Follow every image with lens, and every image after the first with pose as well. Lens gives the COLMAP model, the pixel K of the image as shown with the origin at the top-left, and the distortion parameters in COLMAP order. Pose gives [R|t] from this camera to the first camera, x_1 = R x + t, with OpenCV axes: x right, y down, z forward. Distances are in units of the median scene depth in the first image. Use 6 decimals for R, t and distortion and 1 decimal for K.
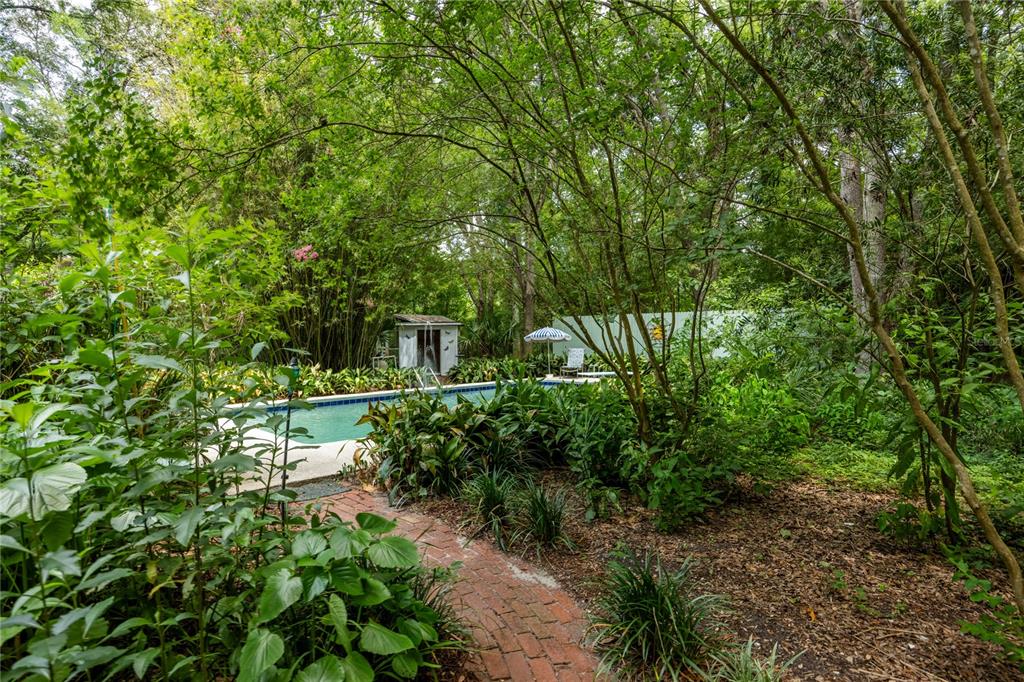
lens RADIAL K [[557.5, 0, 512.9], [0, 557.5, 340.6], [0, 0, 1]] dist [0.001905, 0.000070]
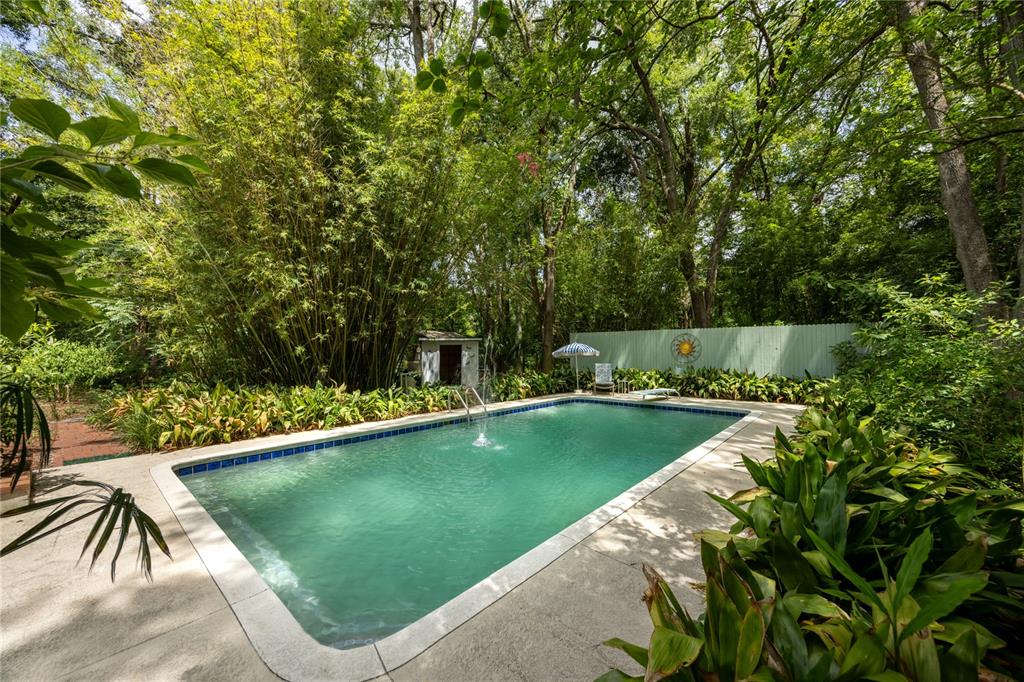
lens RADIAL K [[417.8, 0, 510.9], [0, 417.8, 341.9], [0, 0, 1]] dist [-0.000718, -0.000001]
pose [[0.998321, 0.002864, 0.057855, -0.125929], [-0.001125, 0.999547, -0.030071, -0.004250], [-0.057915, 0.029955, 0.997872, 0.333266]]
